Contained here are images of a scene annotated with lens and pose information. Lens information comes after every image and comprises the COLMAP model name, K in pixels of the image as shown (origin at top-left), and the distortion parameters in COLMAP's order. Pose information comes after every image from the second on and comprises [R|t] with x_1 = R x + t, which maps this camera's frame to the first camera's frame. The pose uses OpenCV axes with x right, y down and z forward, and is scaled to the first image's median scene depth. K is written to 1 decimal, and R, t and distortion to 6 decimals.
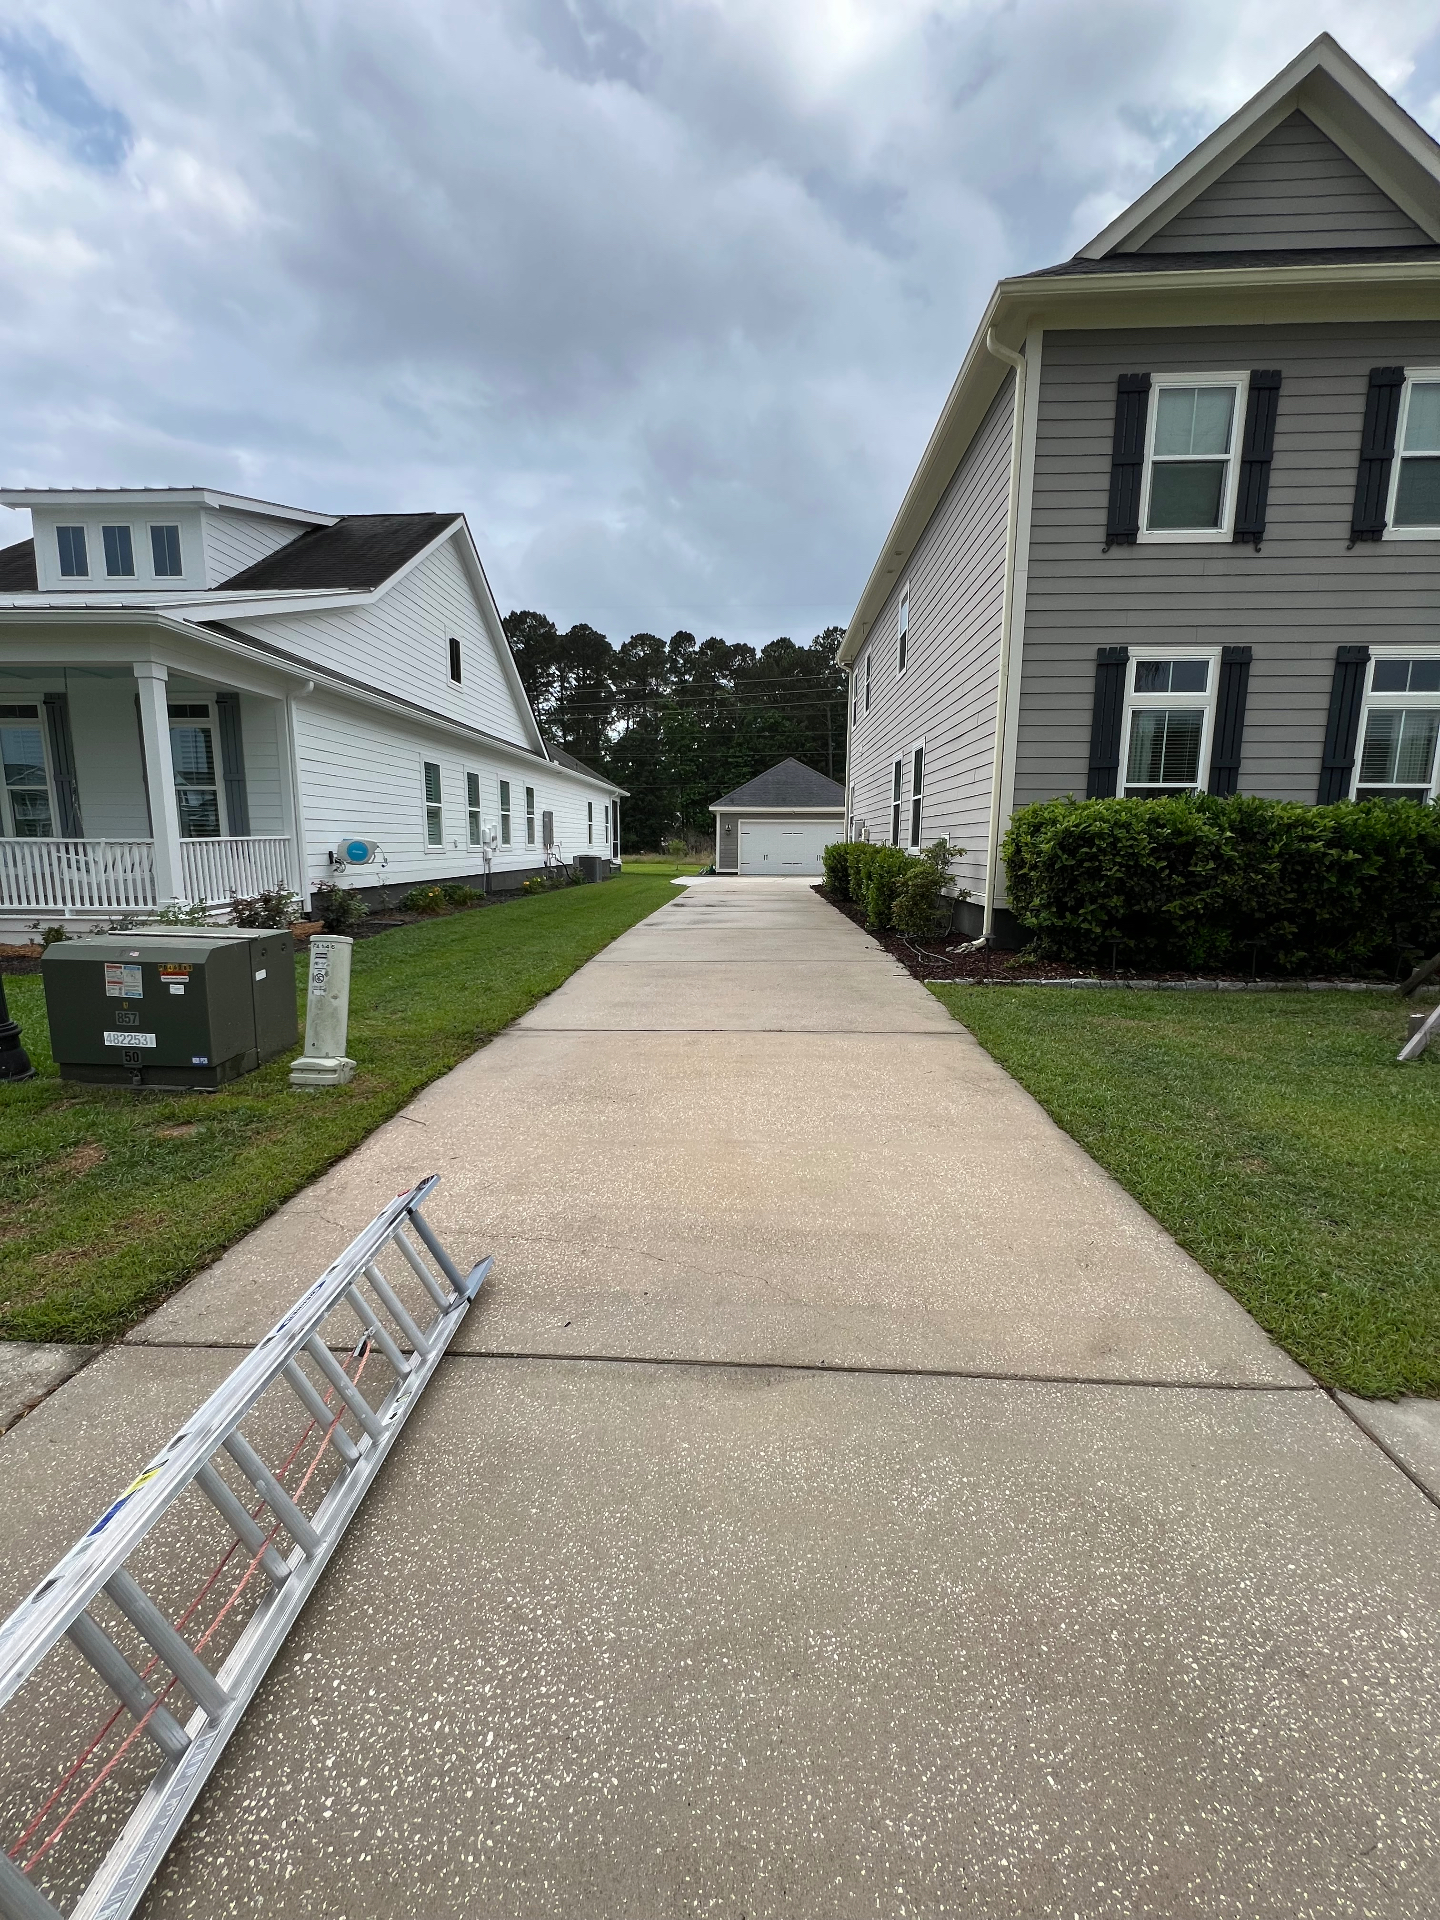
lens RADIAL K [[772.4, 0, 719.6], [0, 772.4, 965.2], [0, 0, 1]] dist [-0.001467, 0.000041]
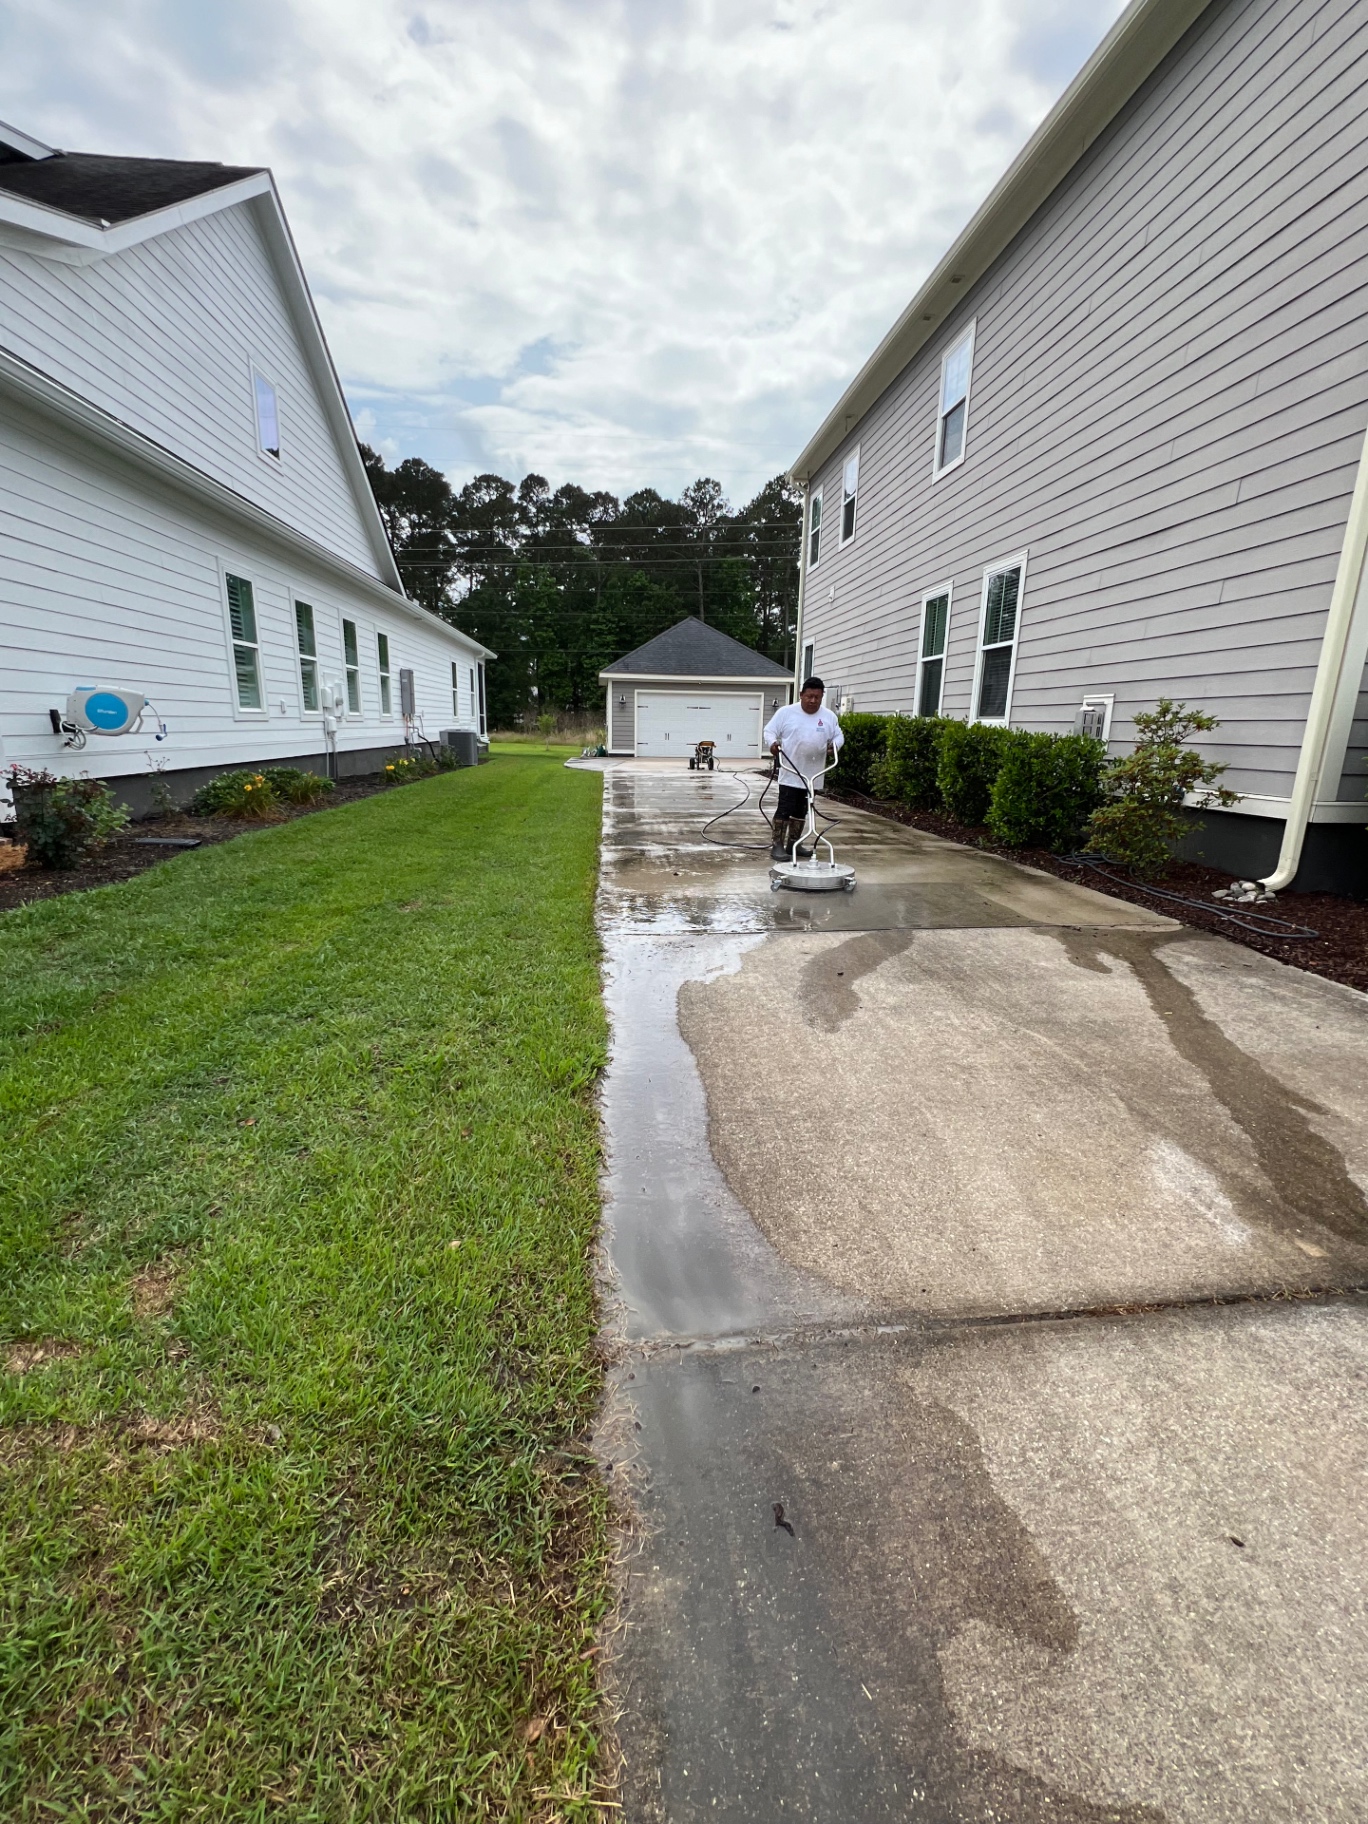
lens RADIAL K [[780.2, 0, 674.2], [0, 780.2, 913.6], [0, 0, 1]] dist [0.001552, 0.000077]
pose [[0.990000, -0.020621, 0.139554, -0.056962], [0.009080, 0.996522, 0.082836, -0.017580], [-0.140776, -0.080741, 0.986744, 0.147922]]
